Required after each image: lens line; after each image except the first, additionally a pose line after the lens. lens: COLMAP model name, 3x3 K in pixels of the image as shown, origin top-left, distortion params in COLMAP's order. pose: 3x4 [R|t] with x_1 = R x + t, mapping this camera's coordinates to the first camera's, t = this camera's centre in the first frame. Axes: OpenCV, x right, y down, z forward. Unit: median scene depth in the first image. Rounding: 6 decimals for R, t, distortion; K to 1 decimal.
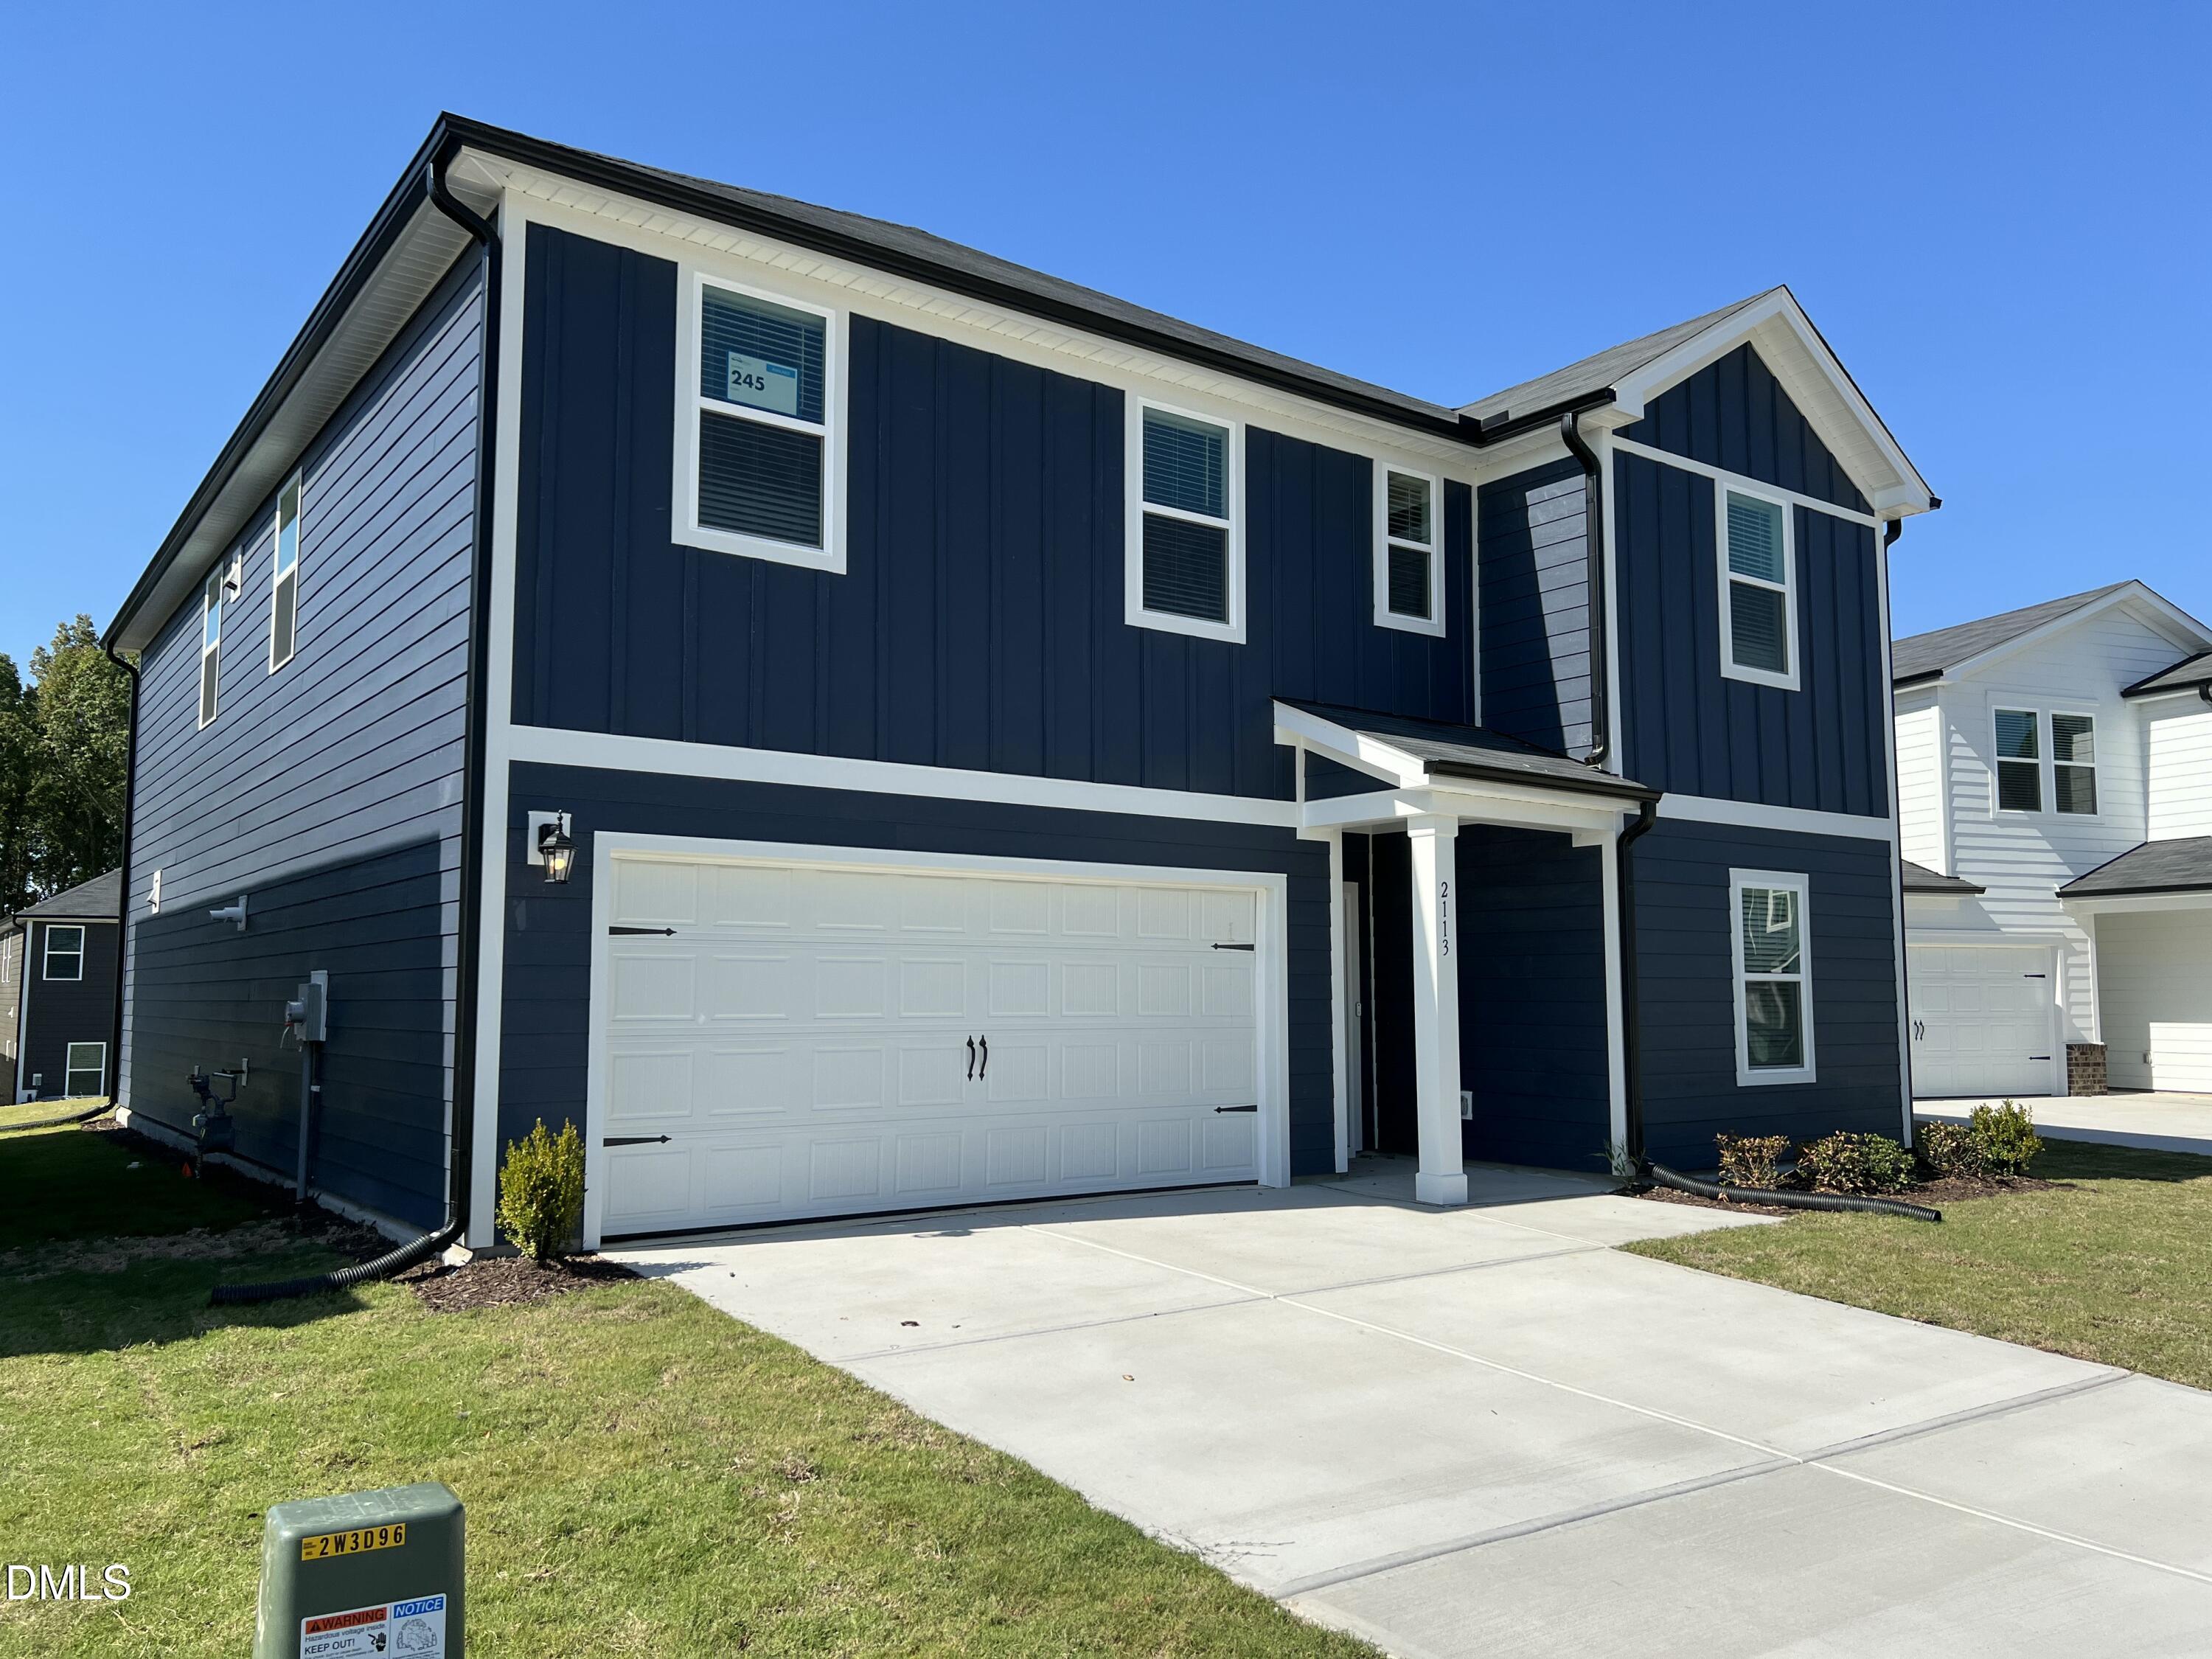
lens RADIAL K [[1666.5, 0, 1106.7], [0, 1666.5, 827.8], [0, 0, 1]] dist [0.044208, 0.002906]
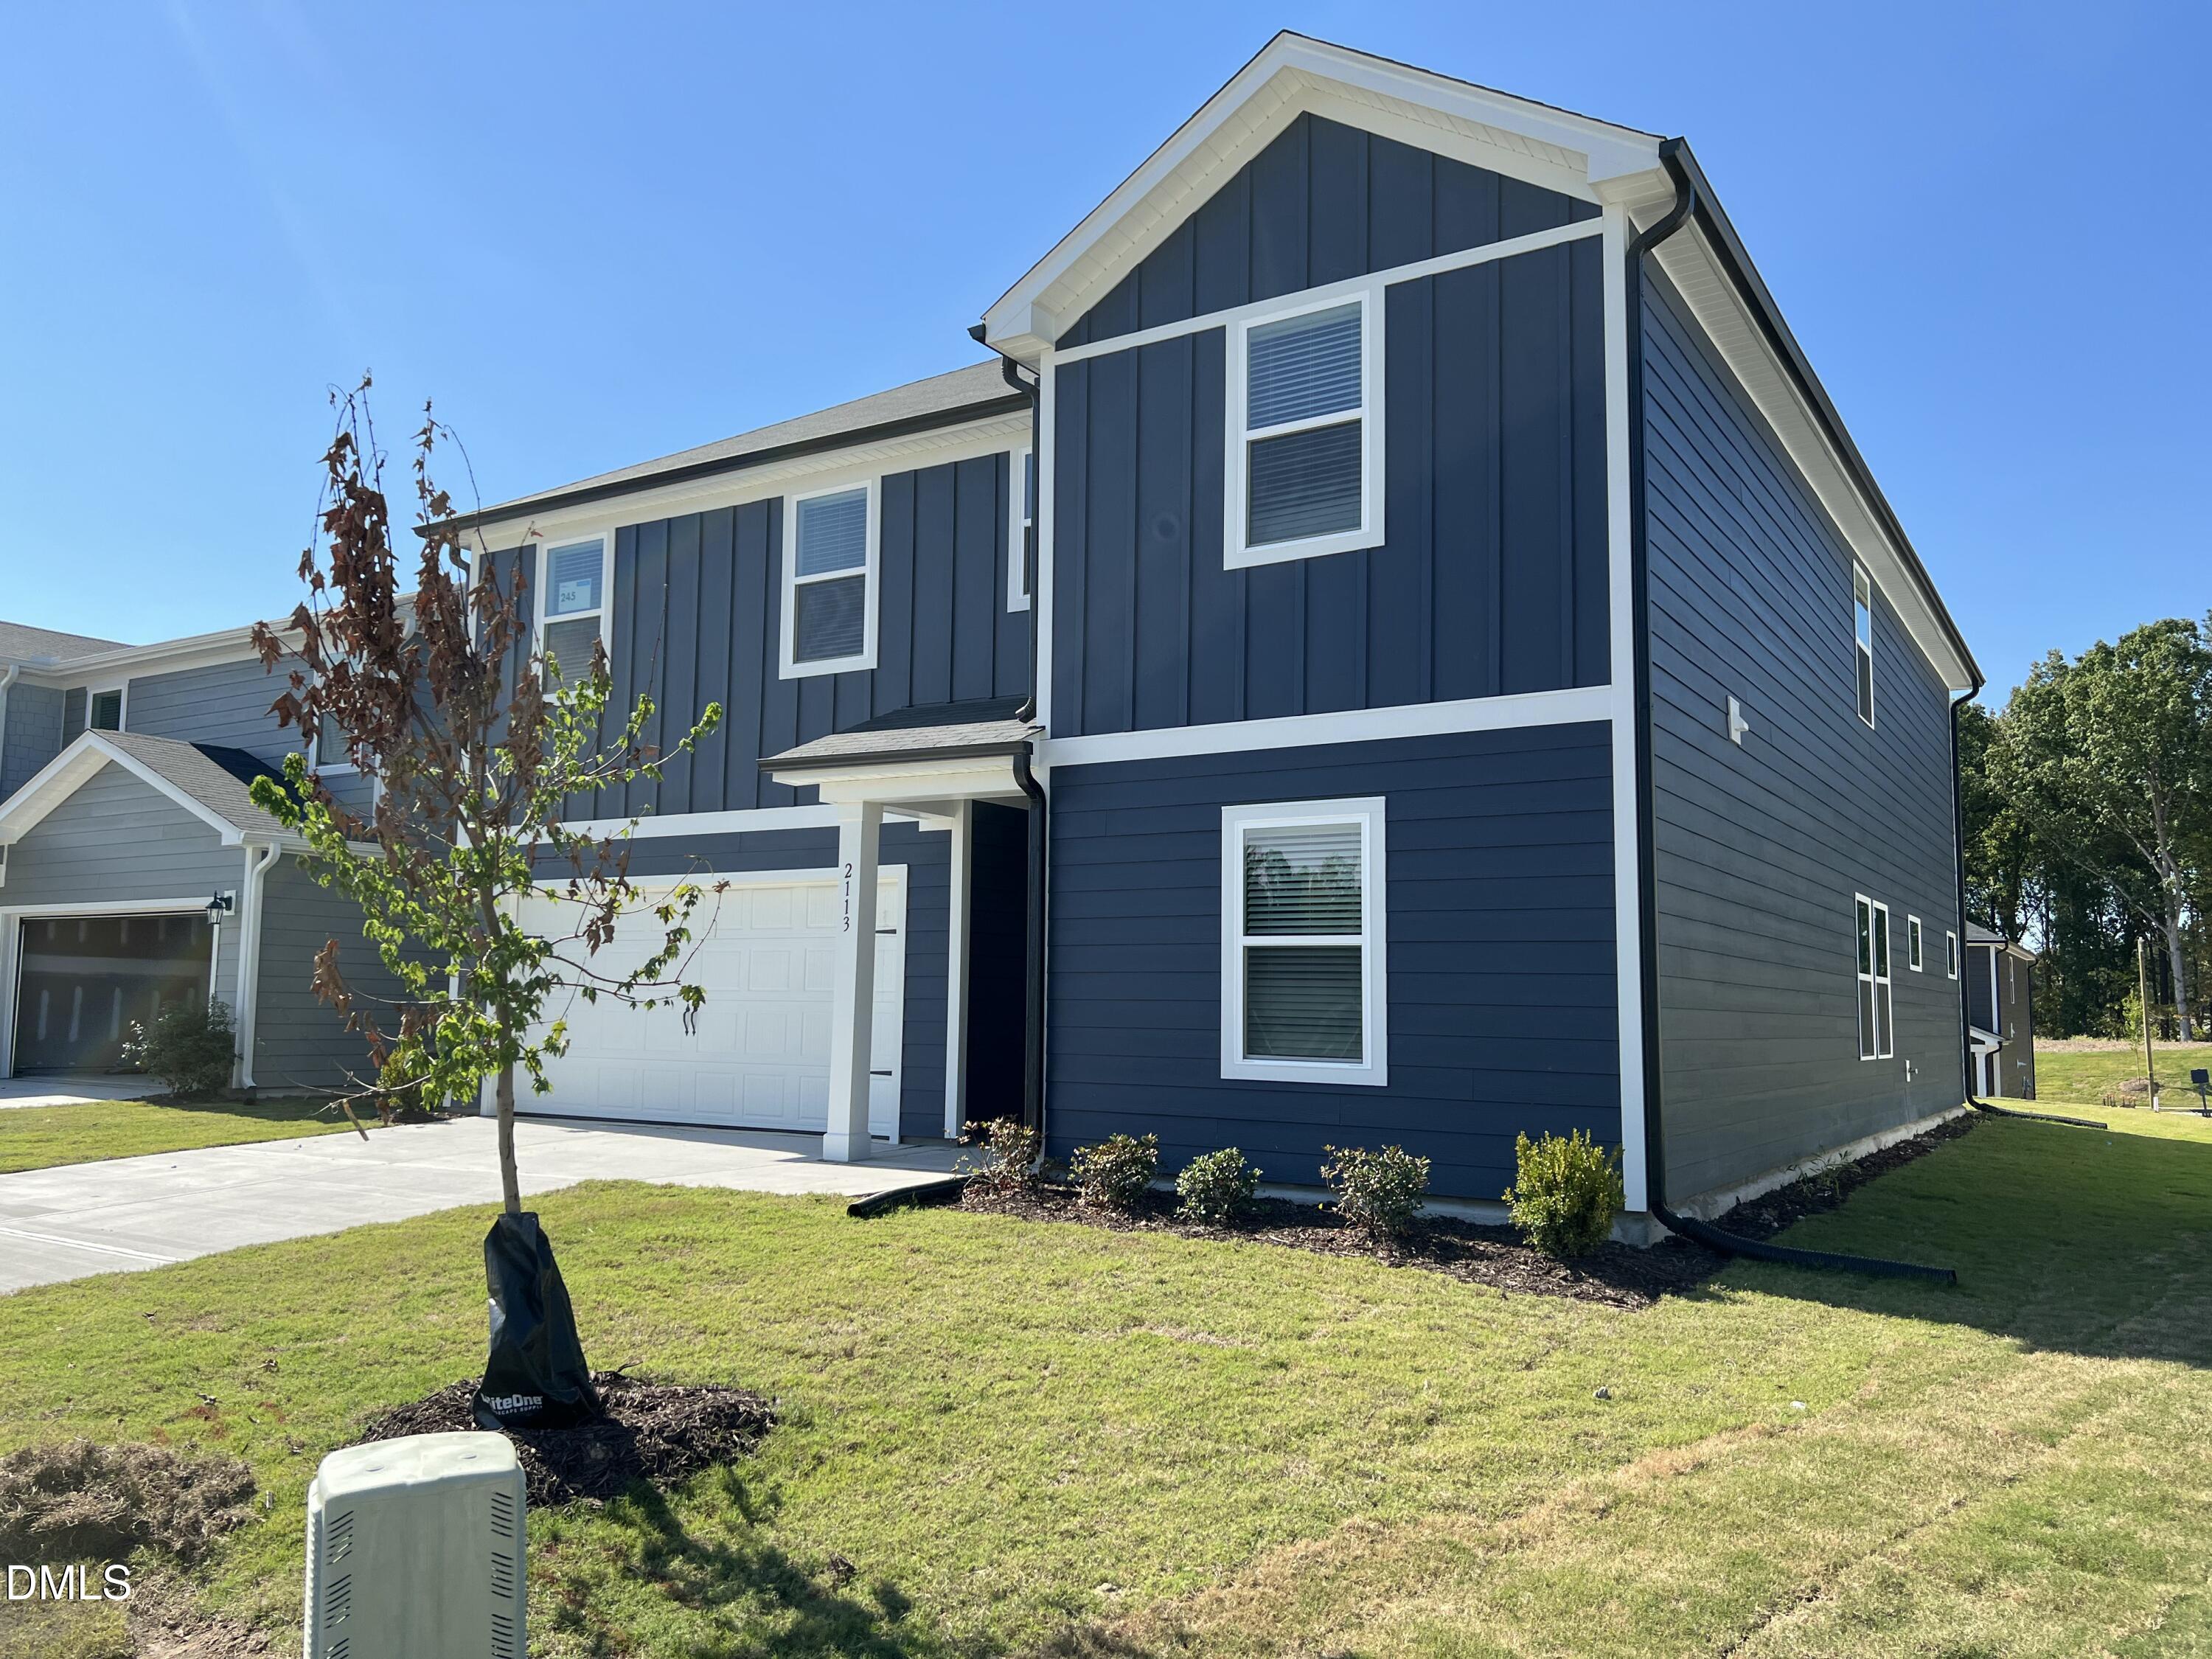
lens RADIAL K [[1666.5, 0, 1104.4], [0, 1666.5, 839.5], [0, 0, 1]] dist [0.044208, 0.002906]
pose [[0.353976, -0.089740, -0.930939, 1.099382], [0.082531, 0.994500, -0.064486, 0.086707], [0.931606, -0.054004, 0.359436, 0.665175]]
